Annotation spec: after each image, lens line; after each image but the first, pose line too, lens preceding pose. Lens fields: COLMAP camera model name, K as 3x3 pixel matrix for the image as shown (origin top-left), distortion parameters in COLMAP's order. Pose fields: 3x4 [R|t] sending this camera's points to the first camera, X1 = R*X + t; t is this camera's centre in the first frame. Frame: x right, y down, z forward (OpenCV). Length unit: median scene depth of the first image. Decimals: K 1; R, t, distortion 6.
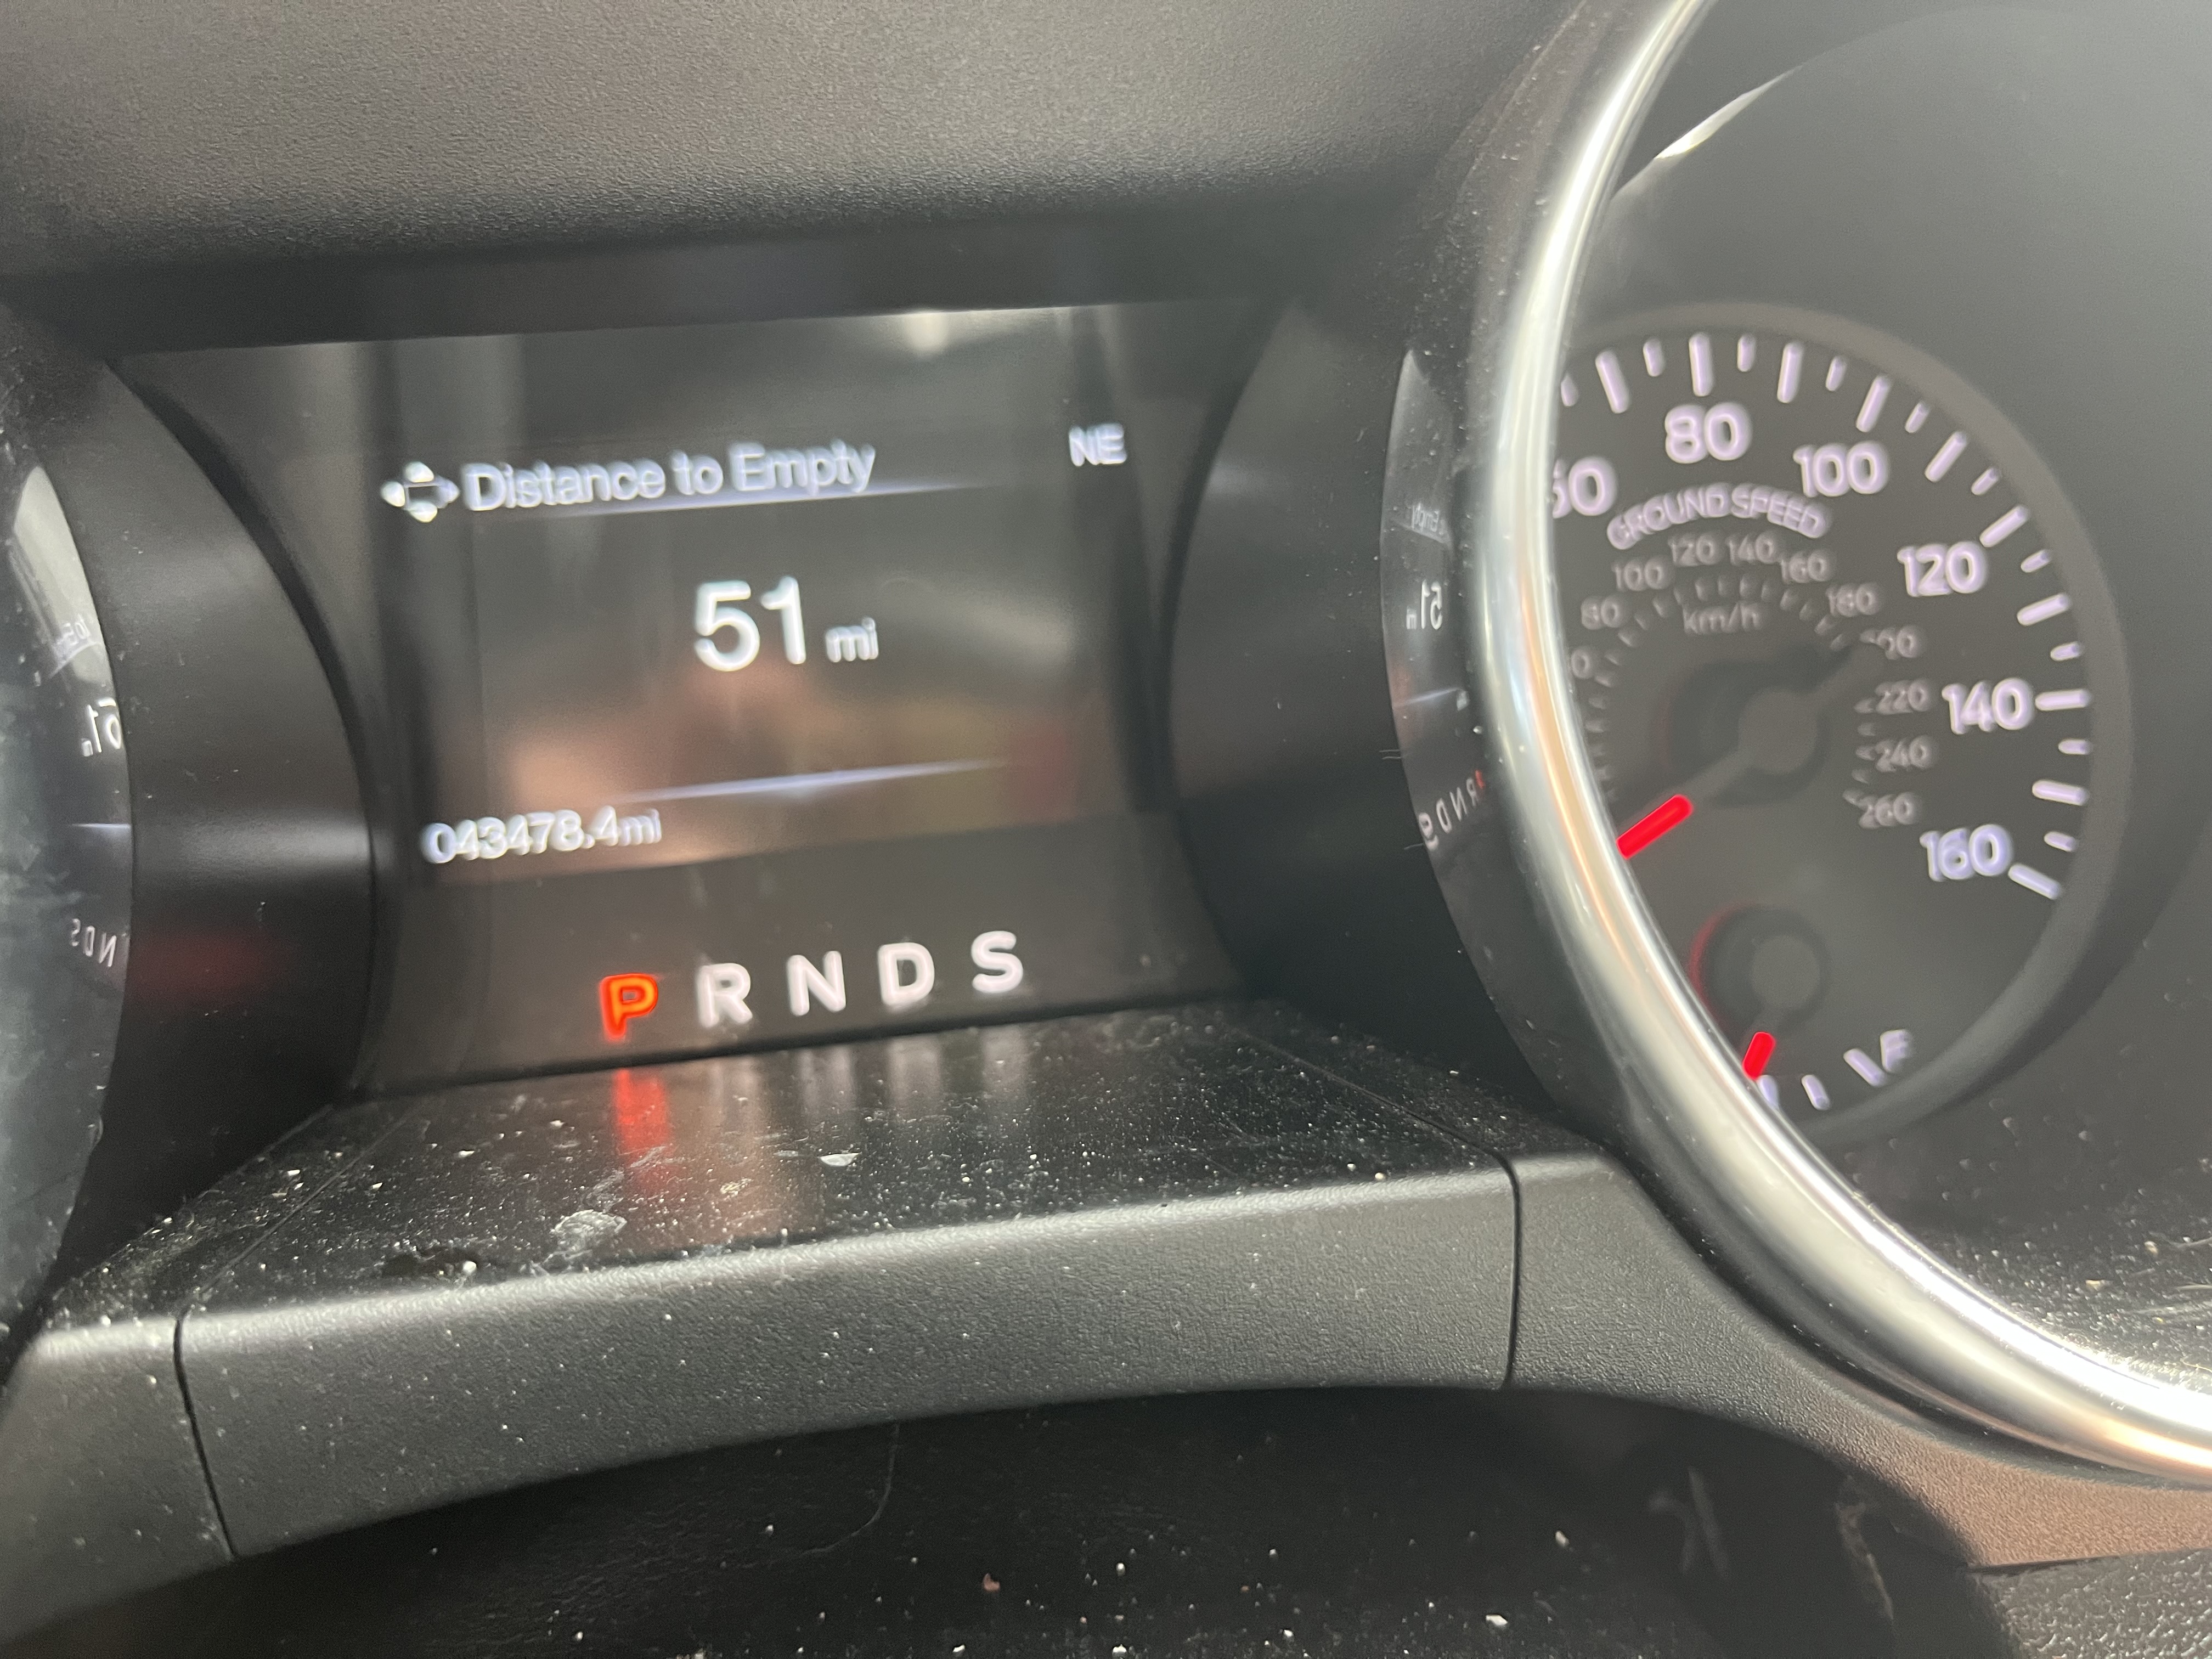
lens RADIAL K [[1679.6, 0, 1099.4], [0, 1679.6, 781.0], [0, 0, 1]] dist [0.050783, -0.084496]
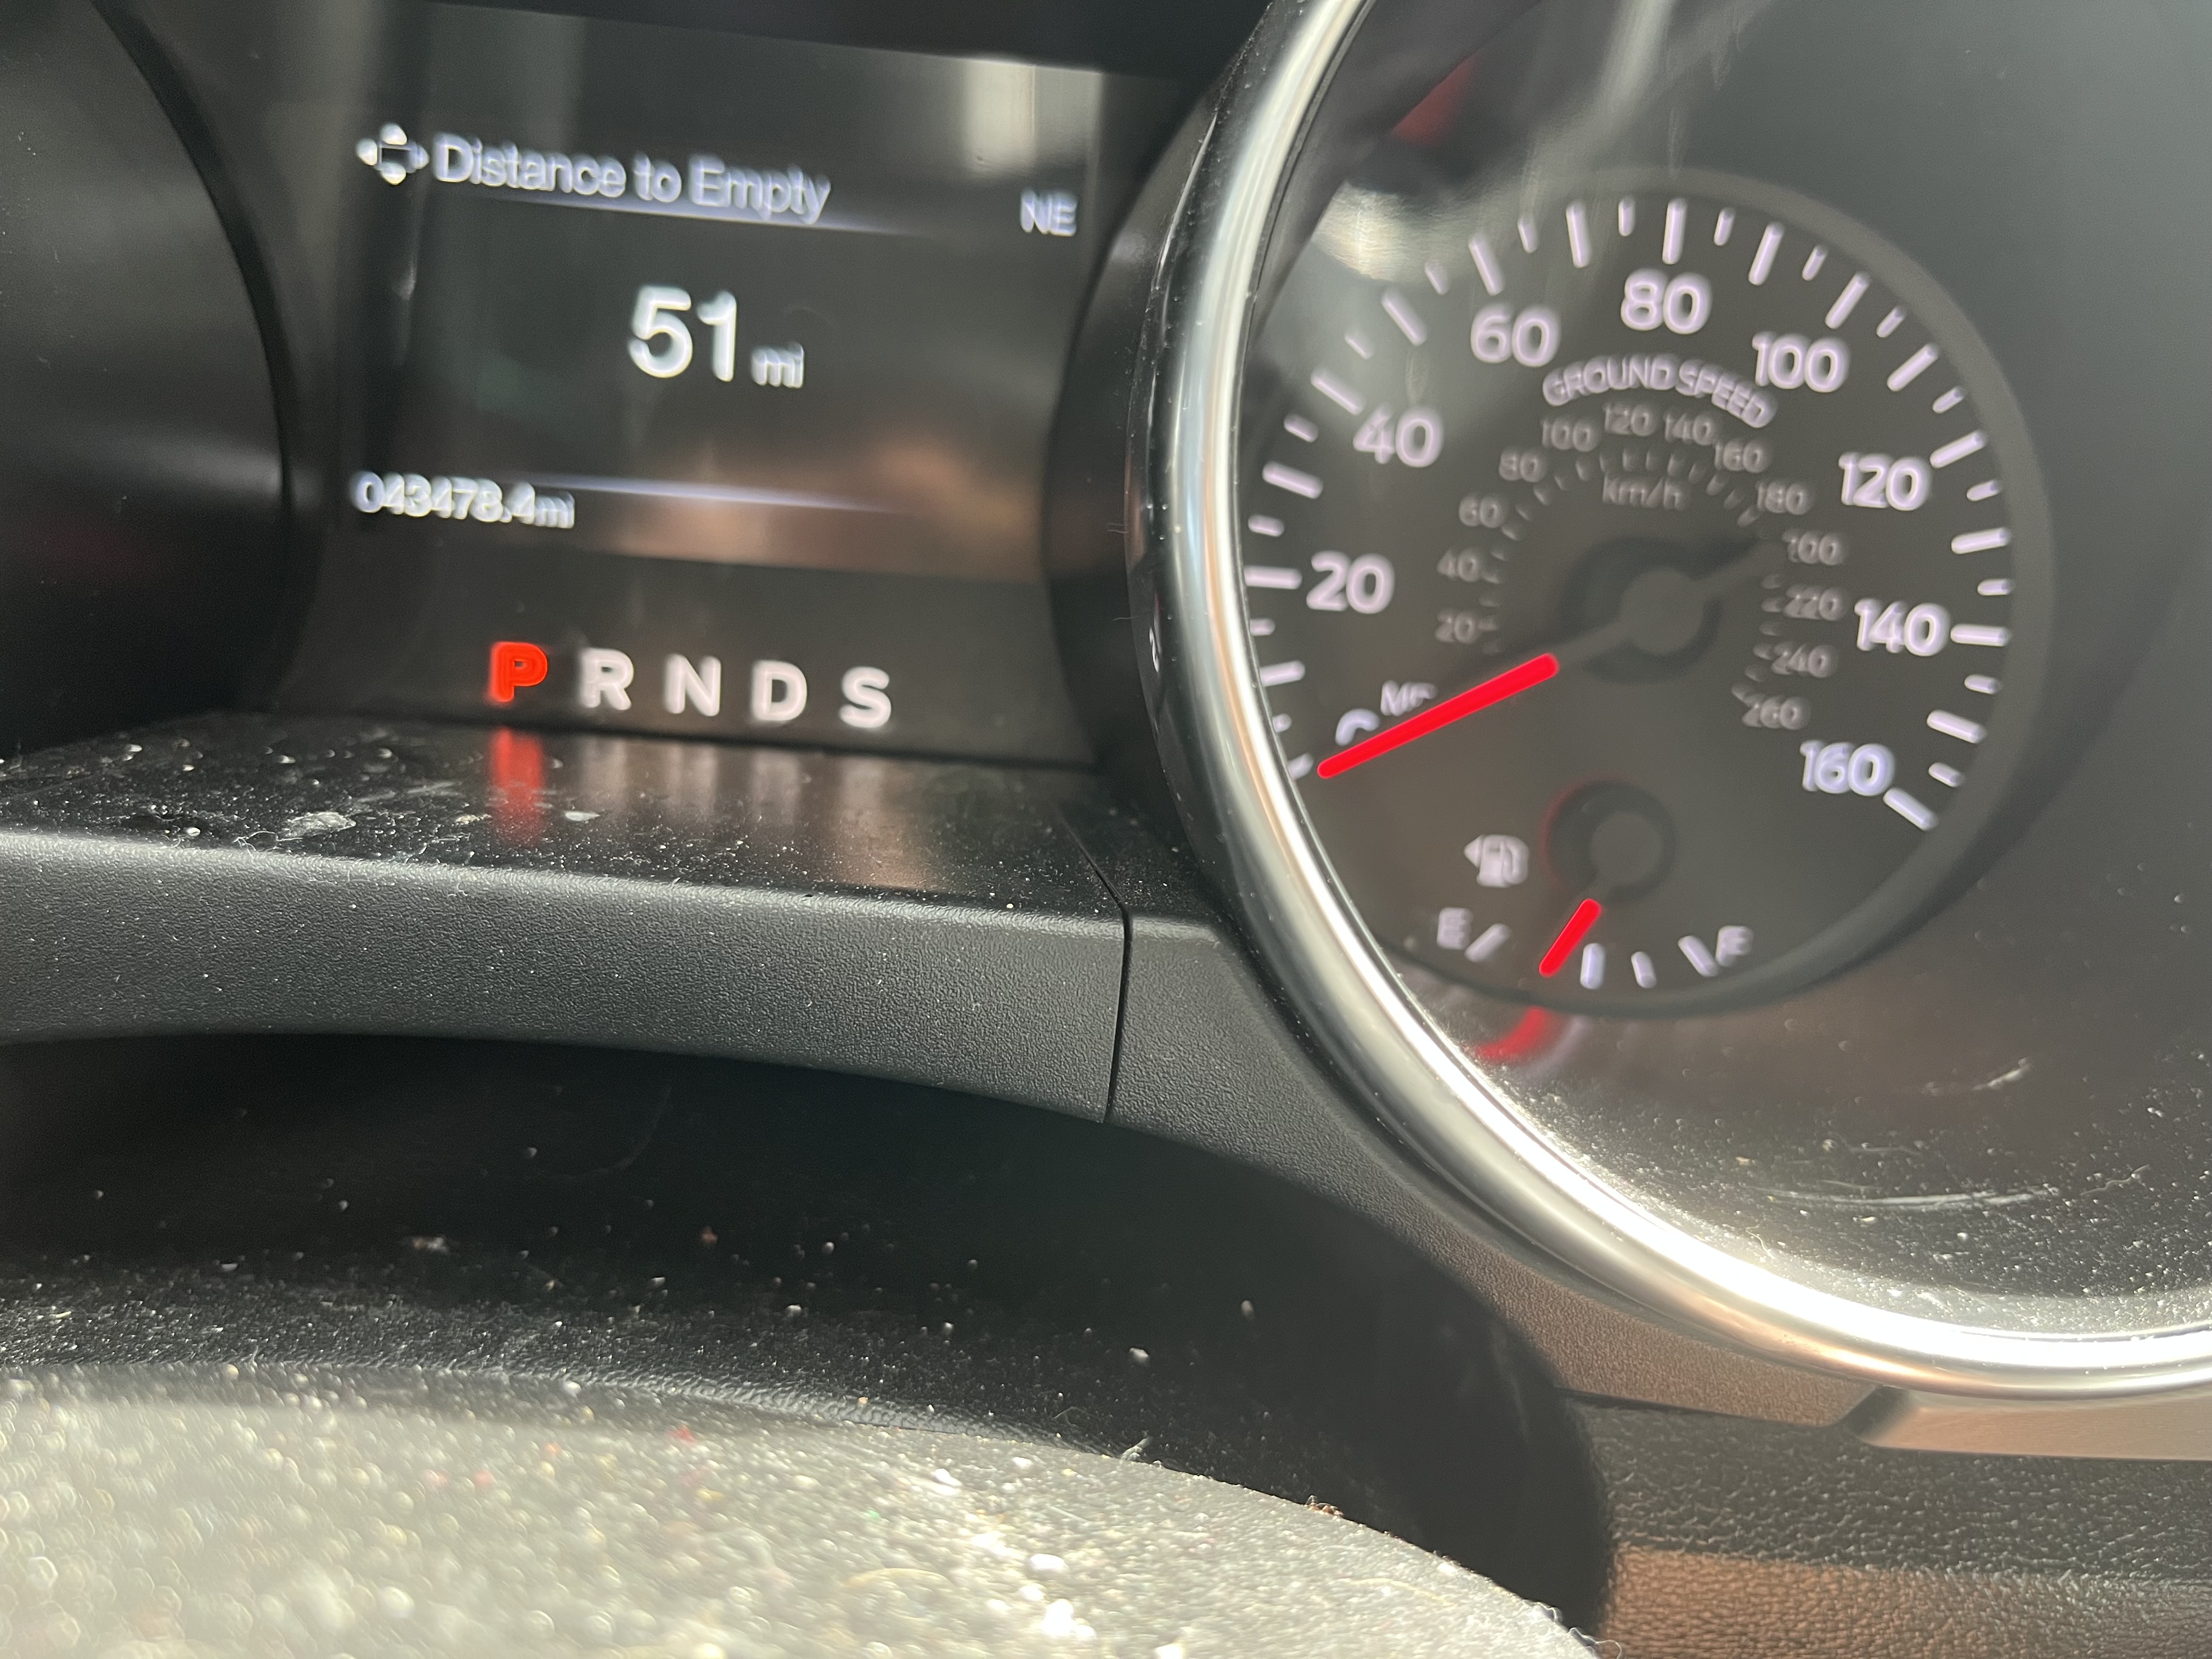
lens RADIAL K [[1679.6, 0, 1082.3], [0, 1679.6, 745.8], [0, 0, 1]] dist [0.050783, -0.084496]
pose [[0.981433, 0.180127, -0.065904, 0.146563], [-0.173332, 0.980038, 0.097369, 0.011392], [0.082127, -0.084138, 0.993064, -0.032301]]
